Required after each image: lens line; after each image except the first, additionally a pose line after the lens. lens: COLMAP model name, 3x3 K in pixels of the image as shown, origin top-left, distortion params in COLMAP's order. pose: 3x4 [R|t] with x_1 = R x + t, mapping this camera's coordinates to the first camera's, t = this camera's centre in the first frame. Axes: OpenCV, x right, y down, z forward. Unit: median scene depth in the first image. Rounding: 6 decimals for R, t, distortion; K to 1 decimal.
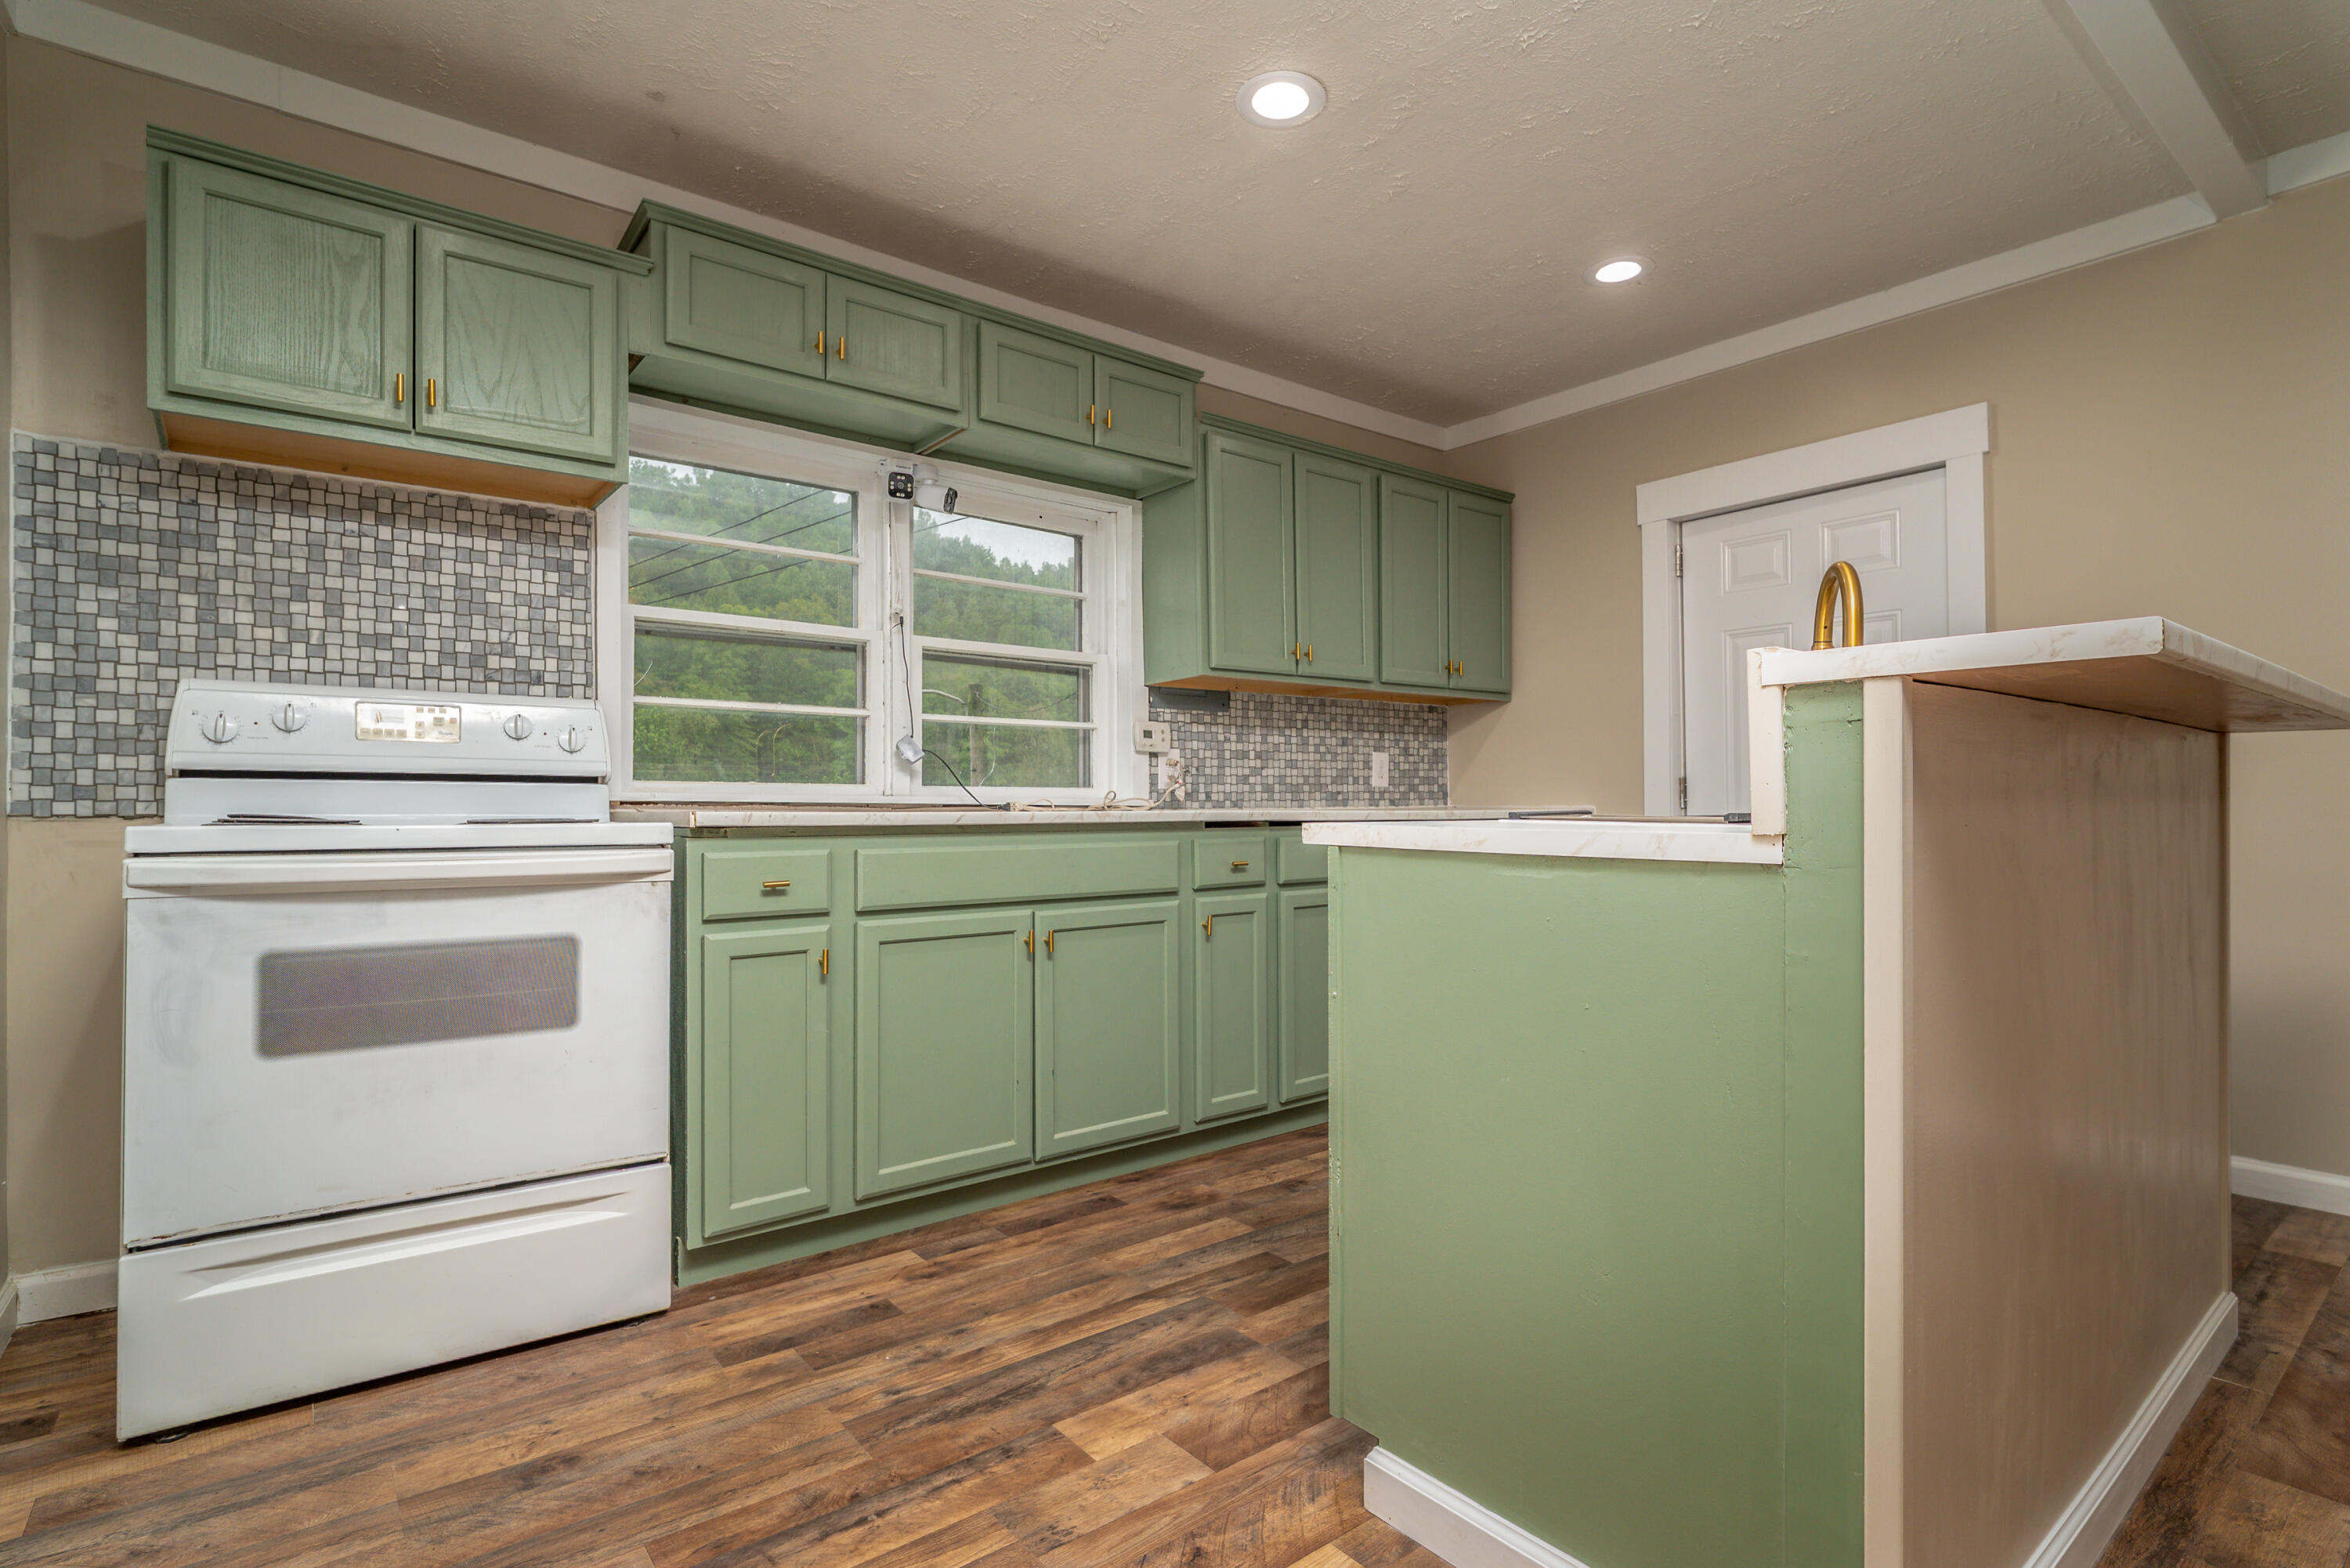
lens RADIAL K [[1109.1, 0, 1156.2], [0, 1109.1, 791.4], [0, 0, 1]] dist [-0.006197, -0.001206]
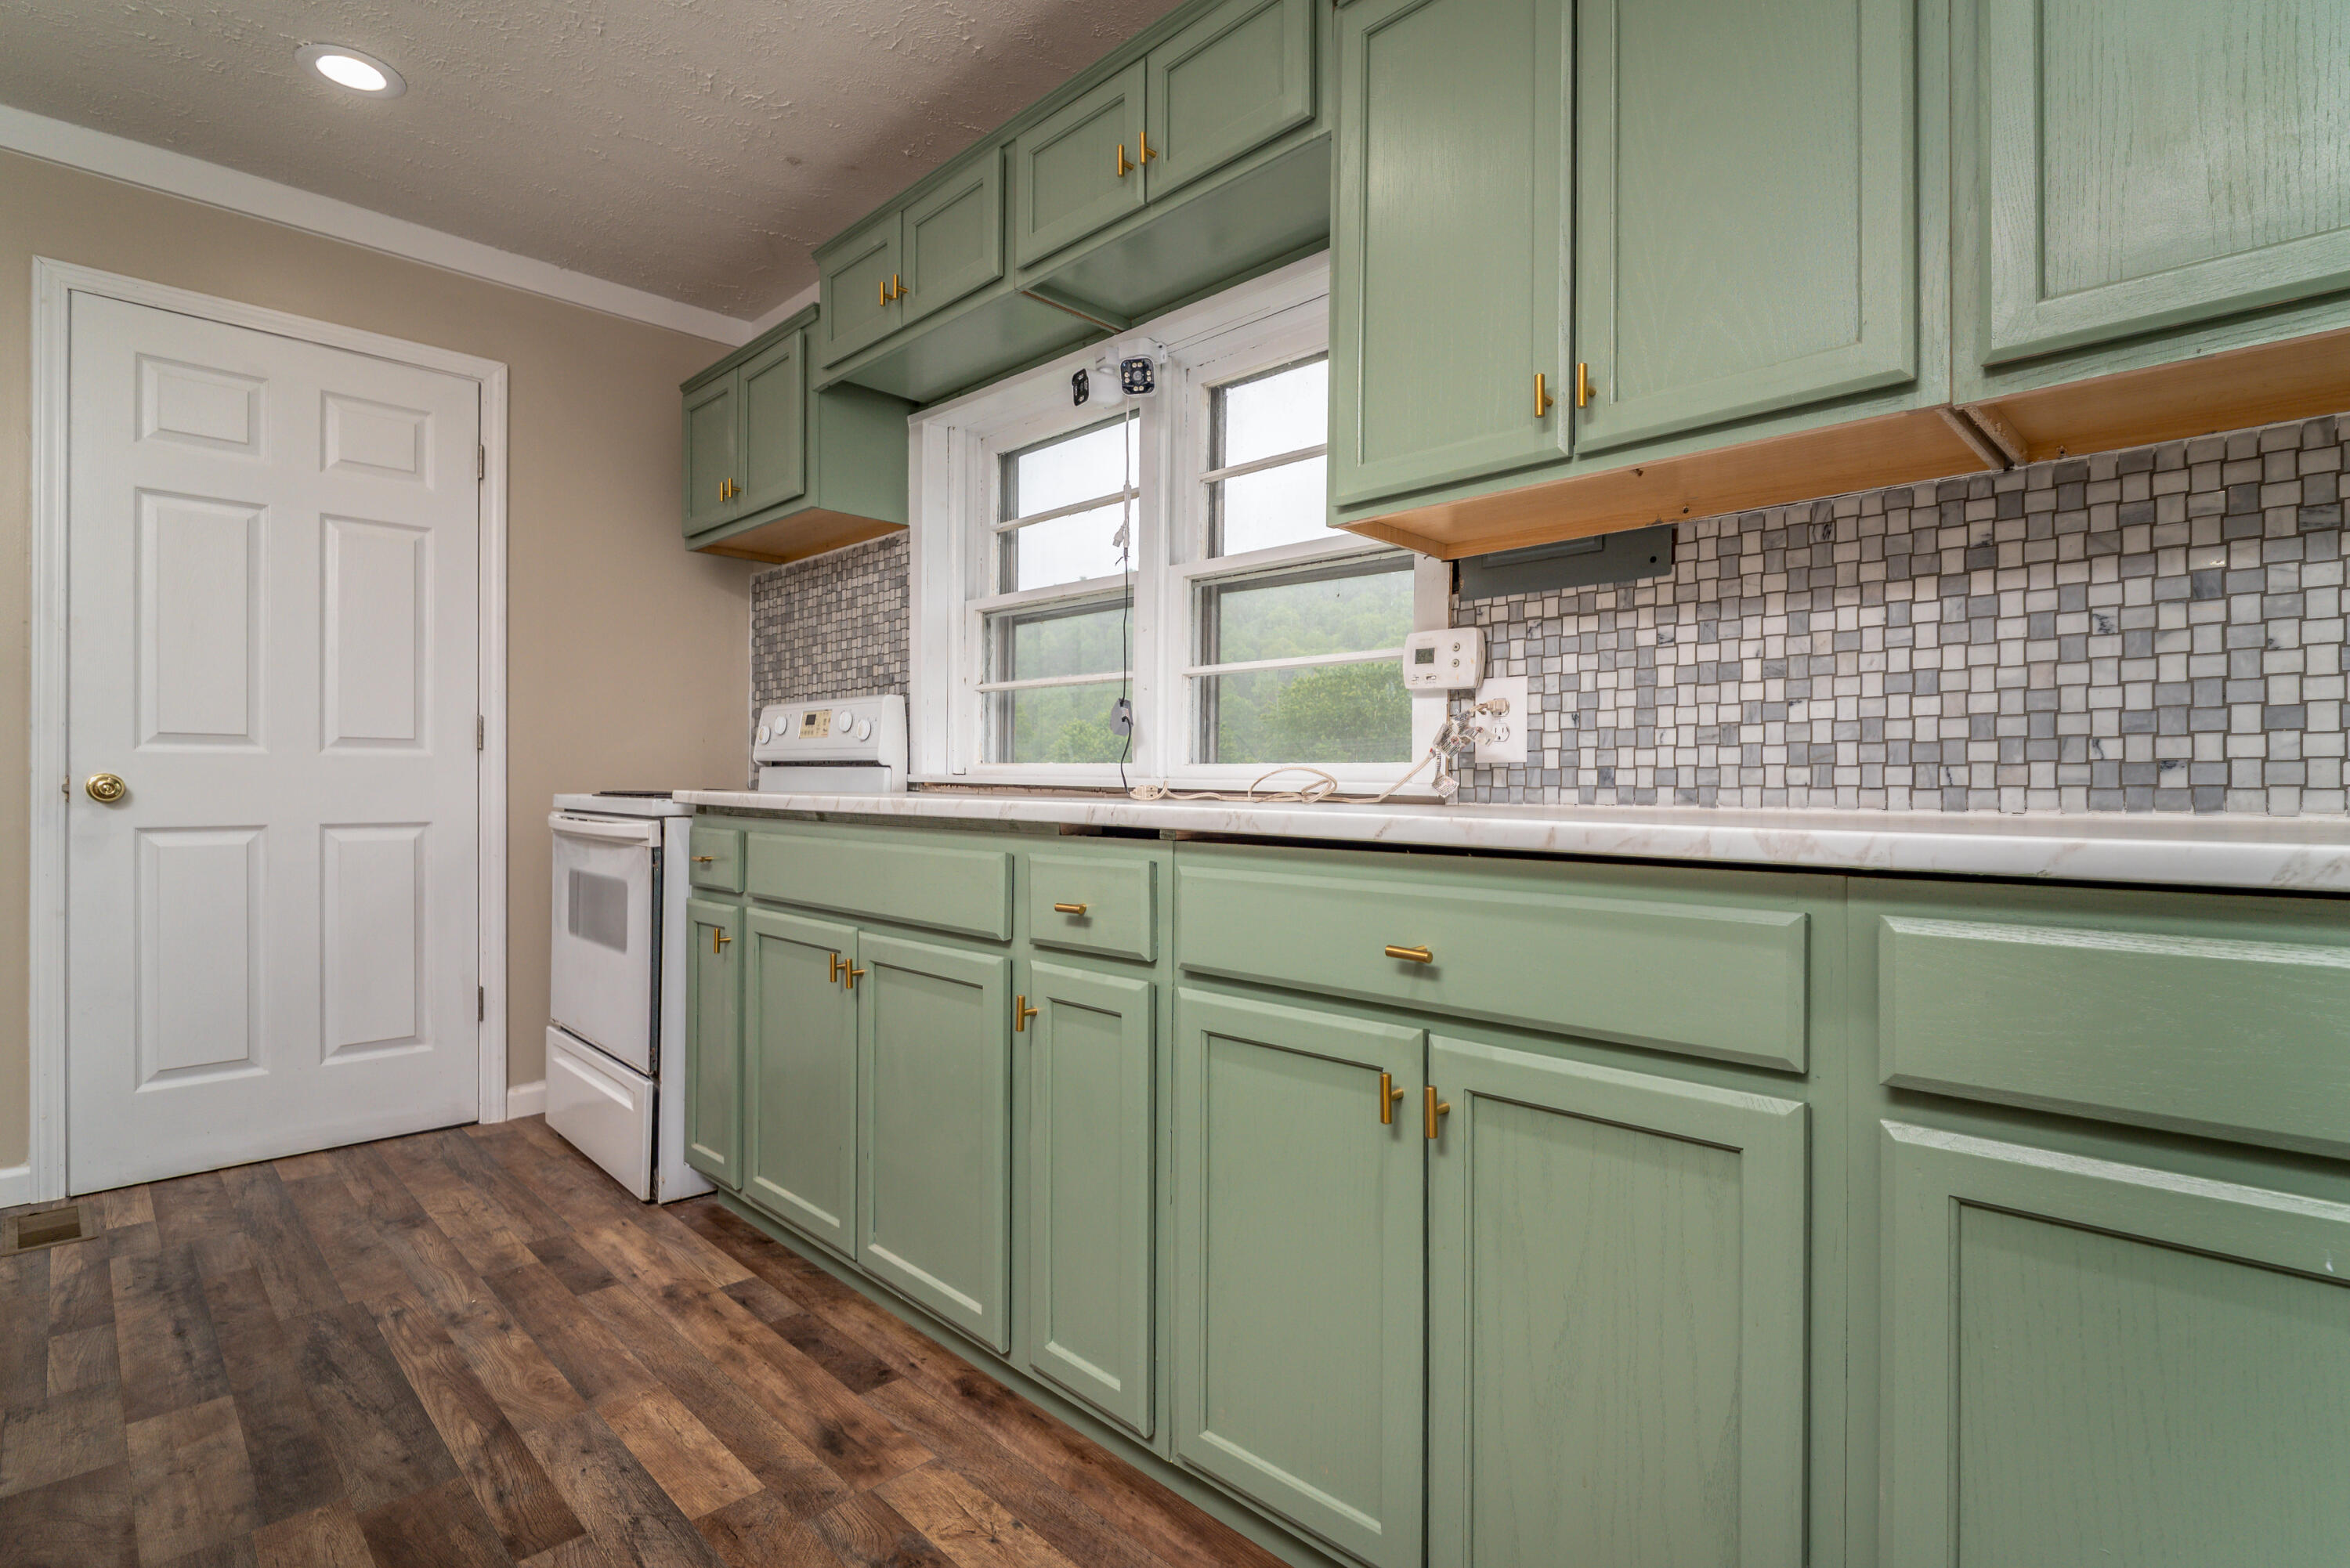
lens RADIAL K [[1121.8, 0, 1180.5], [0, 1121.8, 781.8], [0, 0, 1]] dist [-0.003431, -0.001251]
pose [[0.134359, 0.000190, -0.990933, 0.724073], [0.002164, 0.999998, 0.000485, 0.008921], [0.990930, -0.002209, 0.134358, 1.206717]]
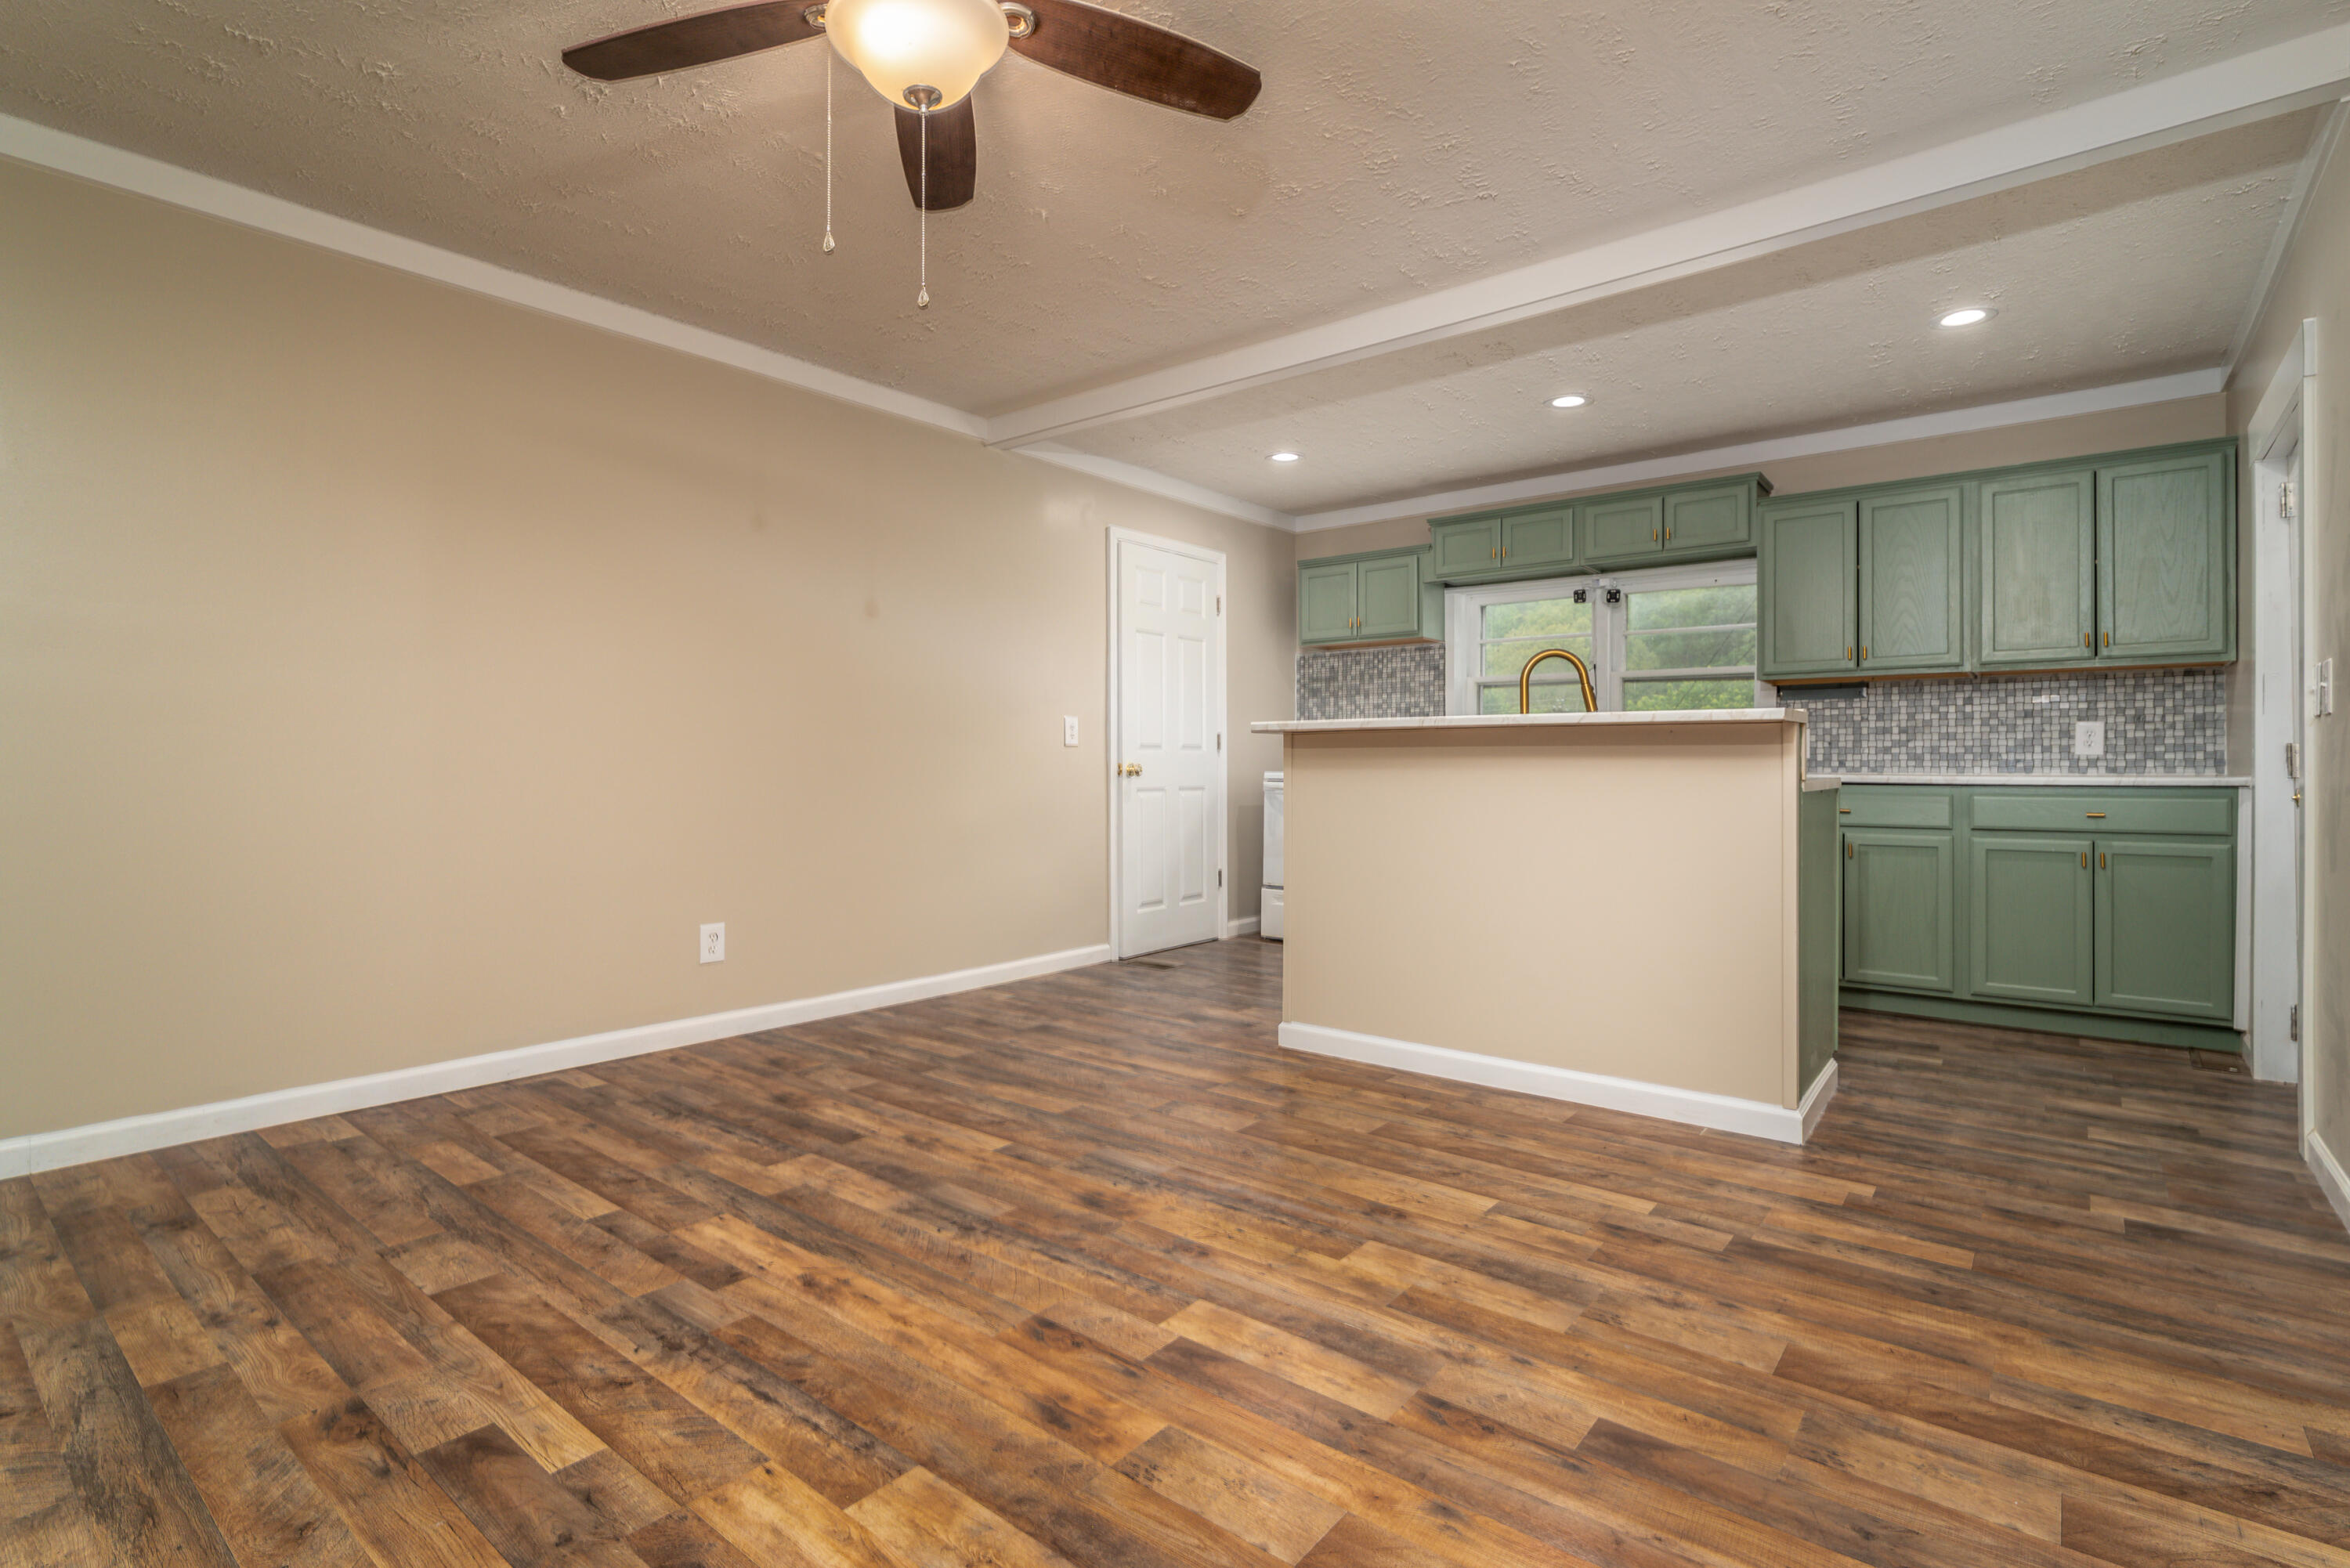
lens RADIAL K [[1098.9, 0, 1178.2], [0, 1098.9, 775.0], [0, 0, 1]] dist [-0.003952, -0.001947]
pose [[0.242769, 0.012677, -0.970001, 1.750620], [0.006711, 0.999869, 0.014747, -0.010610], [0.970061, -0.010090, 0.242652, -0.129623]]
